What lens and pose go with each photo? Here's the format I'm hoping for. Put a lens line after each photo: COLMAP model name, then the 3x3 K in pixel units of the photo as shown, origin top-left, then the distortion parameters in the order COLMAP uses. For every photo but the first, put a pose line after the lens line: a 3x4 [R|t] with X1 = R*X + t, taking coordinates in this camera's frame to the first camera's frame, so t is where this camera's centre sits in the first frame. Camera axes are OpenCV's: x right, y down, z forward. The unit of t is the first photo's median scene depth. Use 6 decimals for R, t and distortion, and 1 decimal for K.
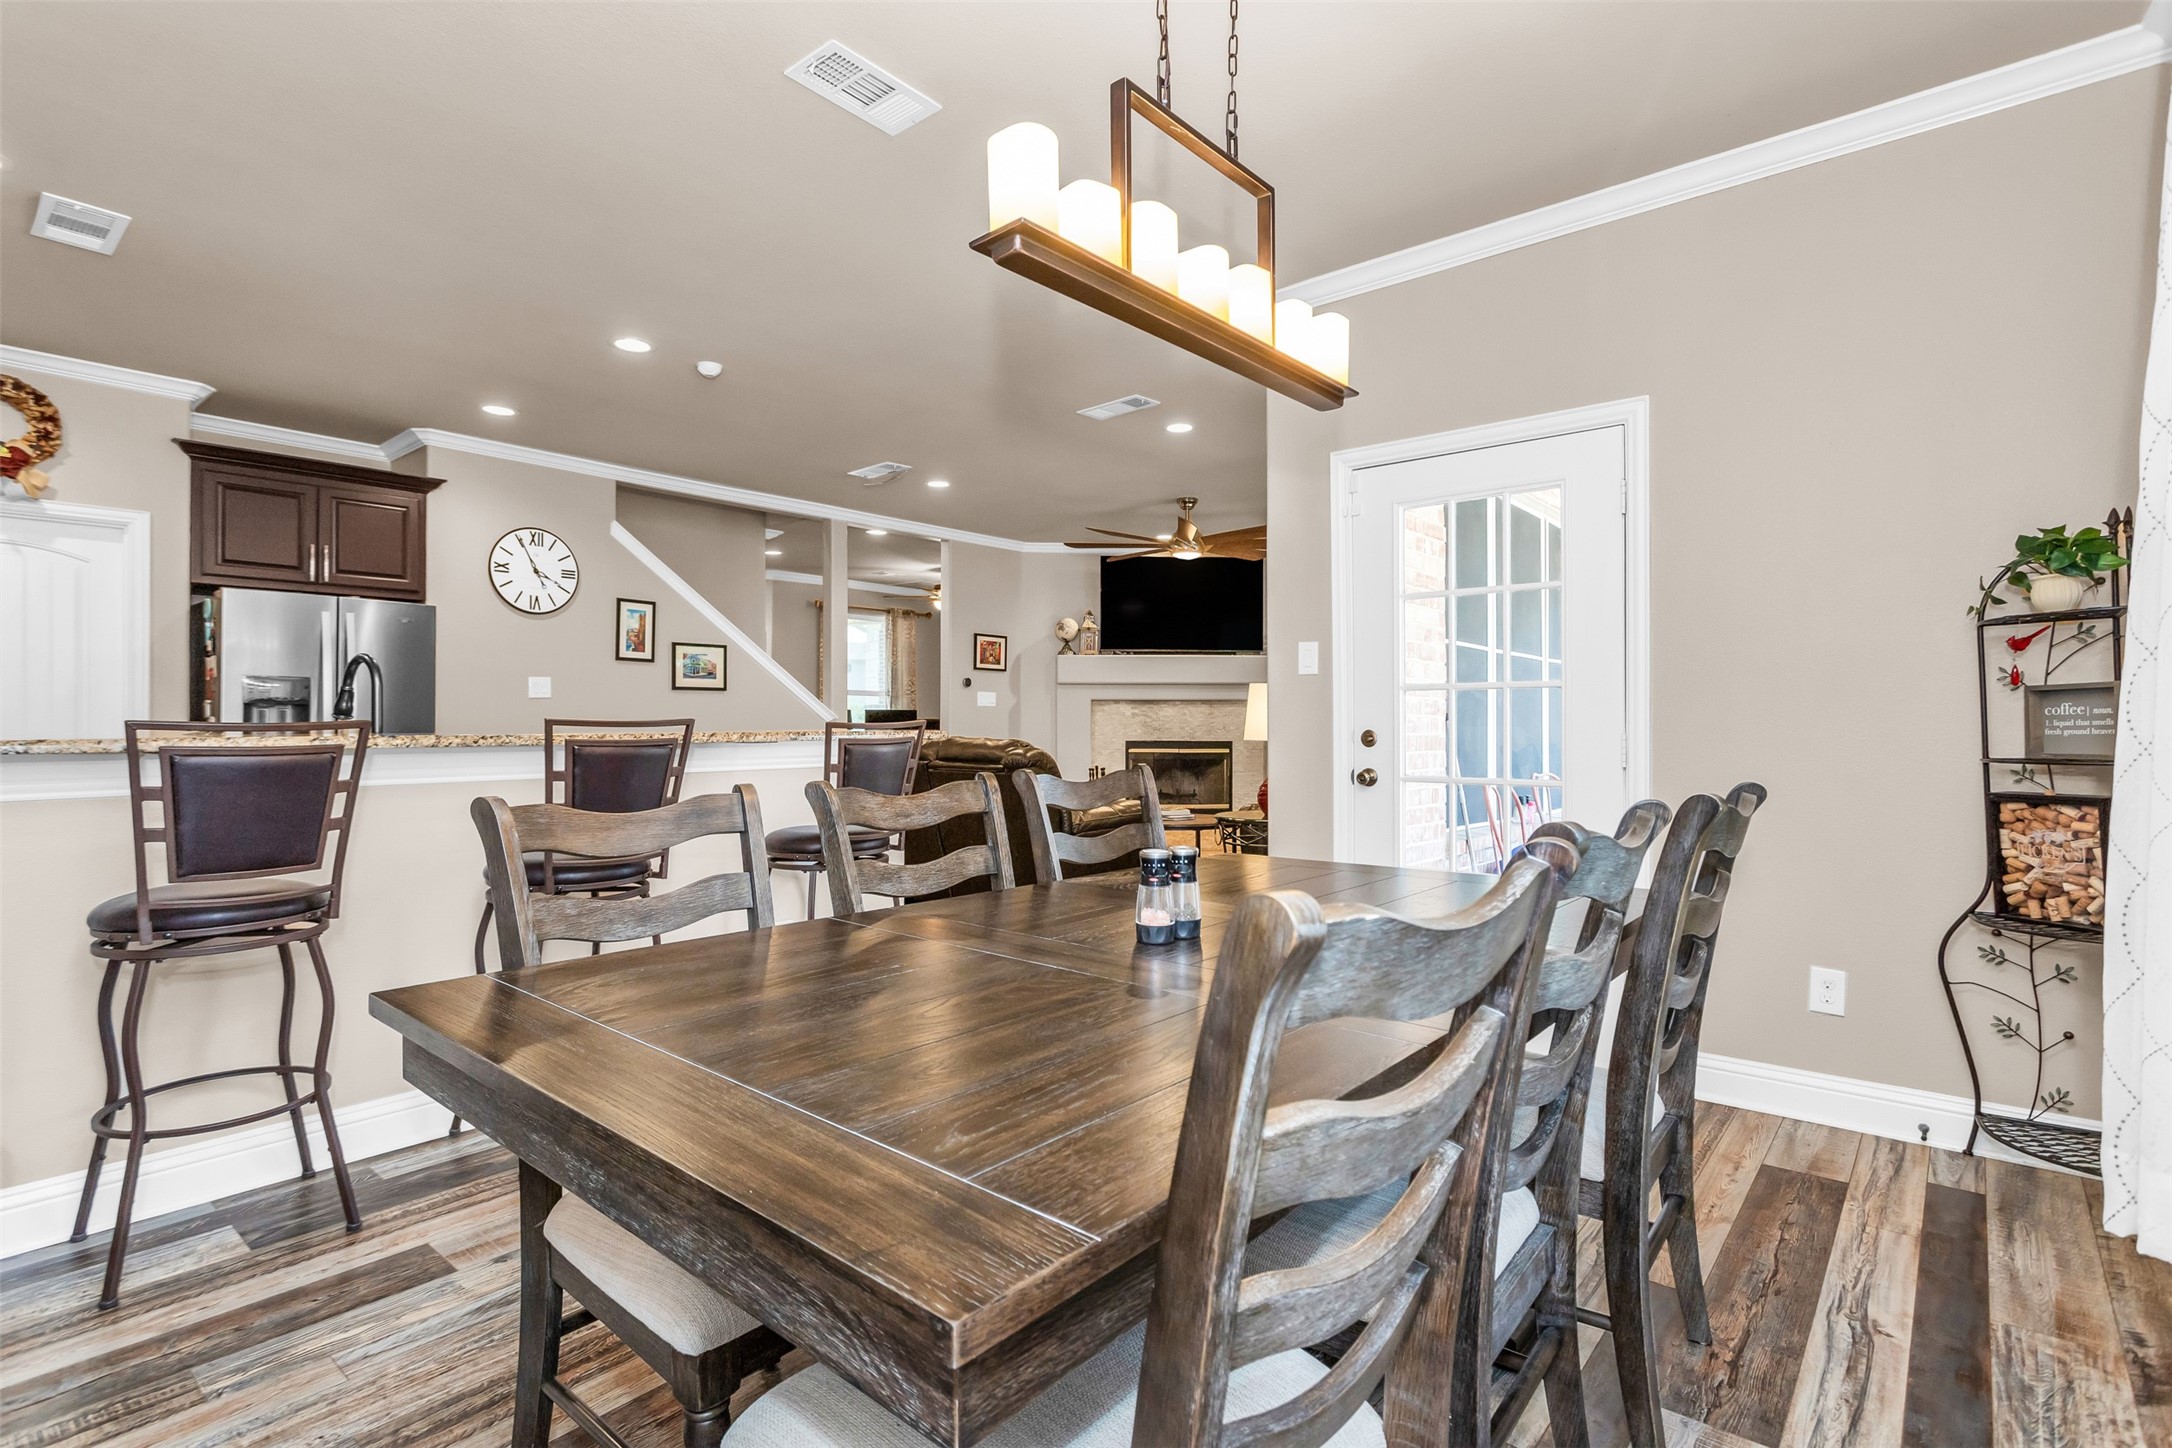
lens RADIAL K [[1052.8, 0, 1086.0], [0, 1052.8, 715.7], [0, 0, 1]] dist [0.001271, 0.002790]
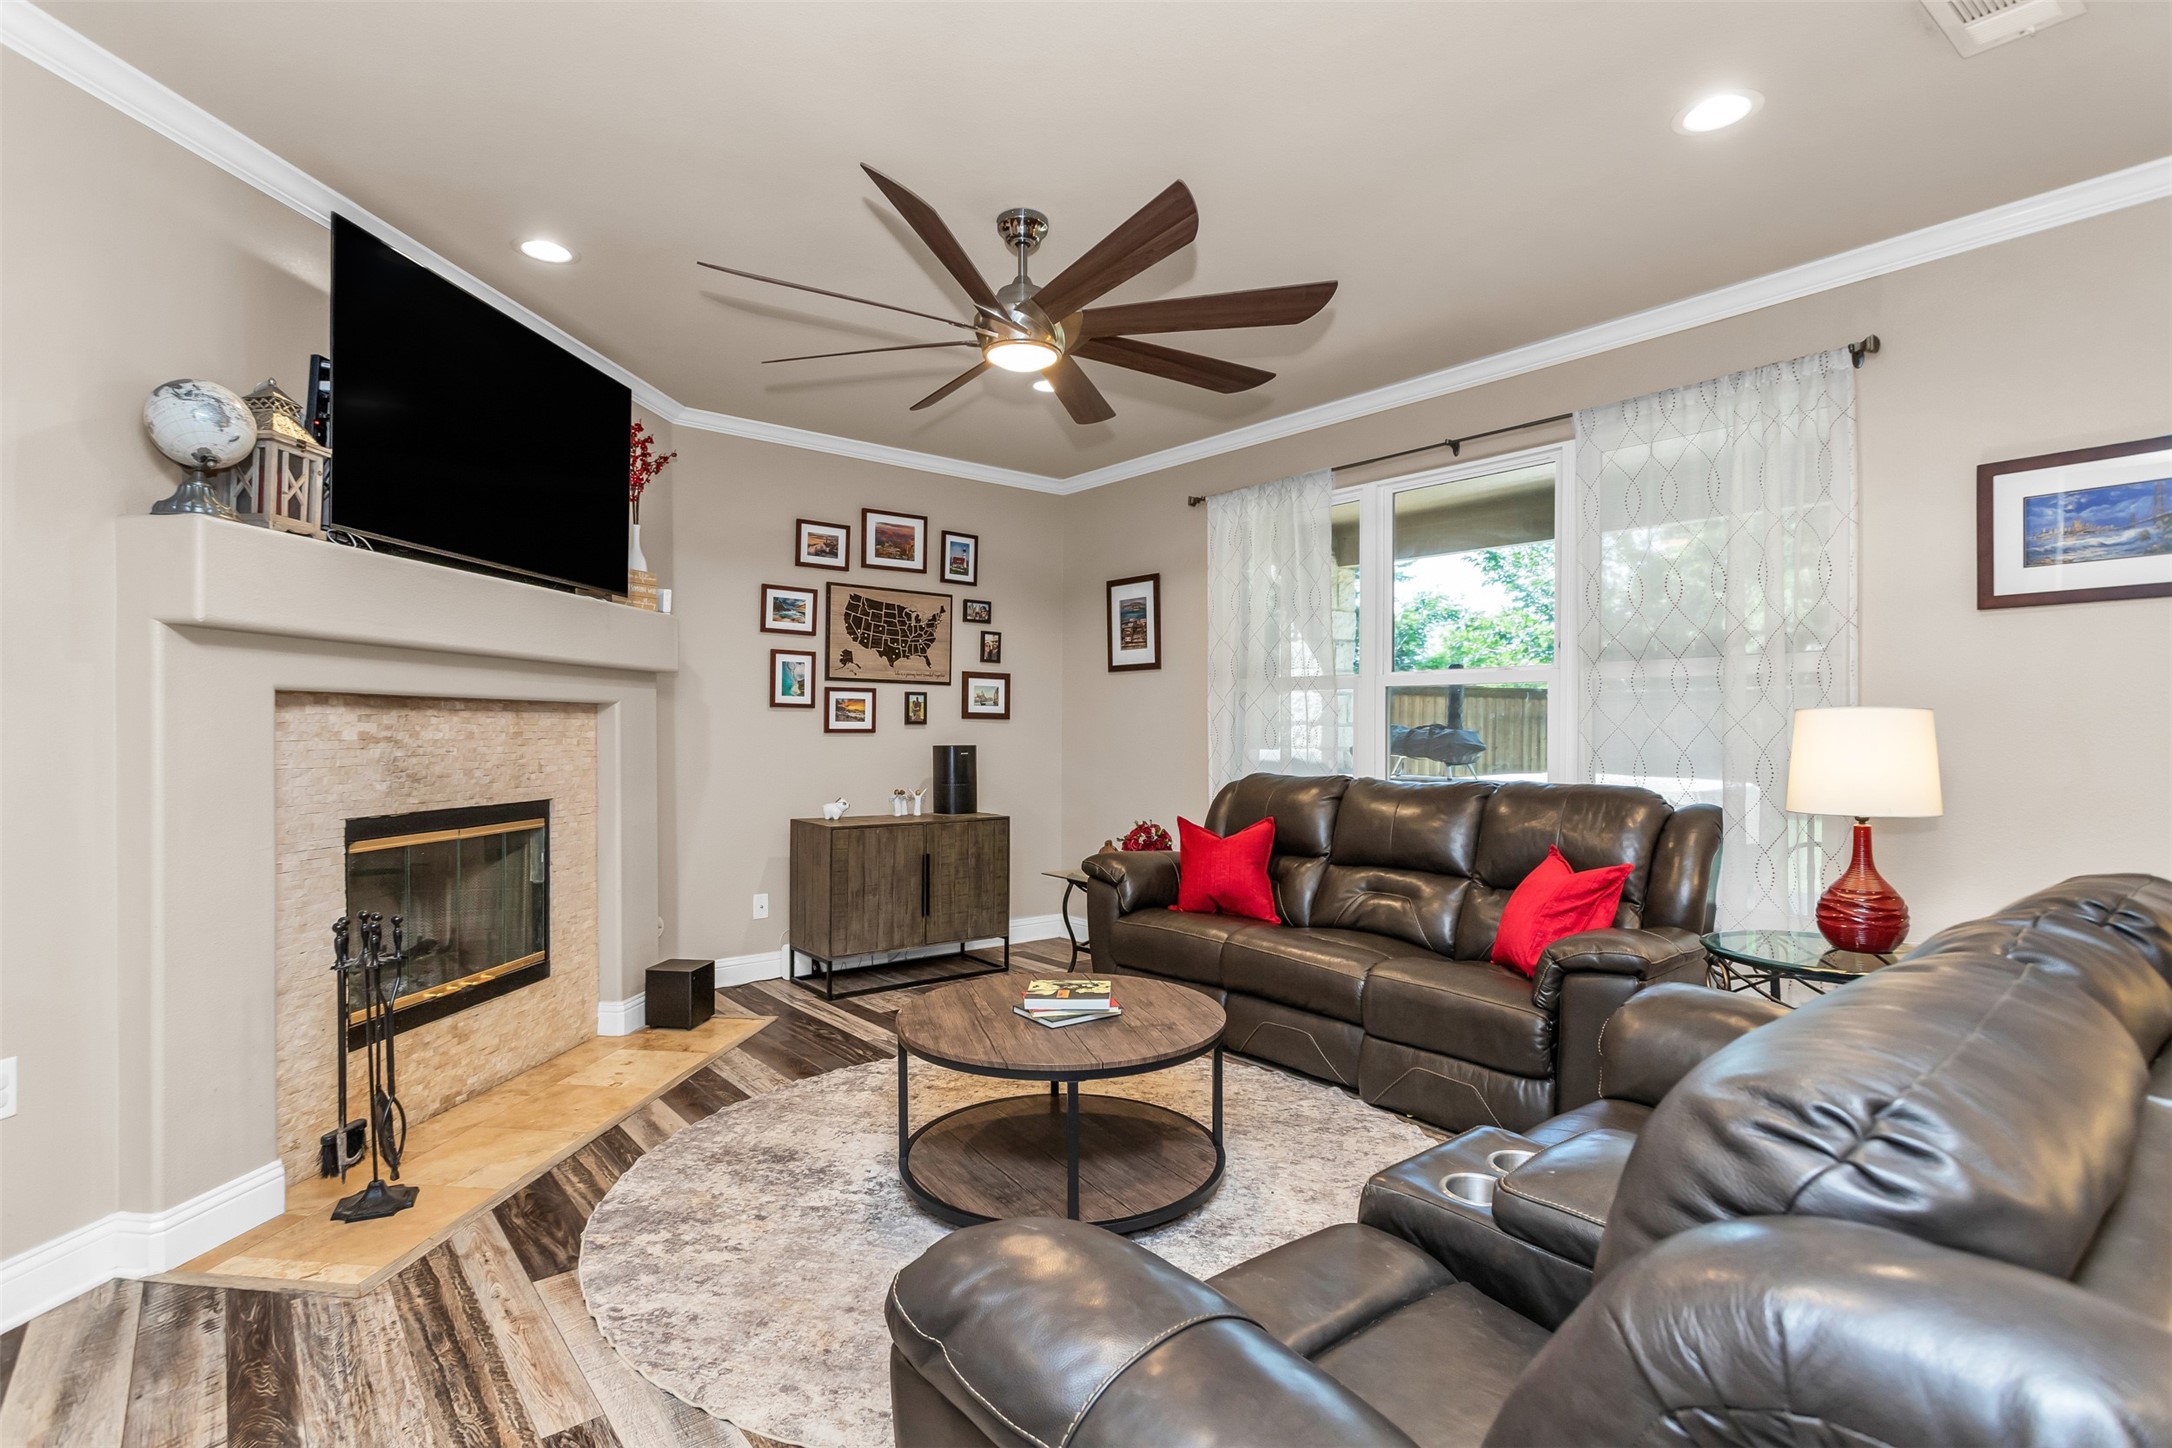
lens RADIAL K [[1052.8, 0, 1081.7], [0, 1052.8, 735.5], [0, 0, 1]] dist [0.001271, 0.002790]
pose [[0.181225, -0.005068, 0.983429, -0.354027], [-0.015555, 0.999847, 0.008020, -0.011973], [-0.983319, -0.016751, 0.181119, 1.069182]]
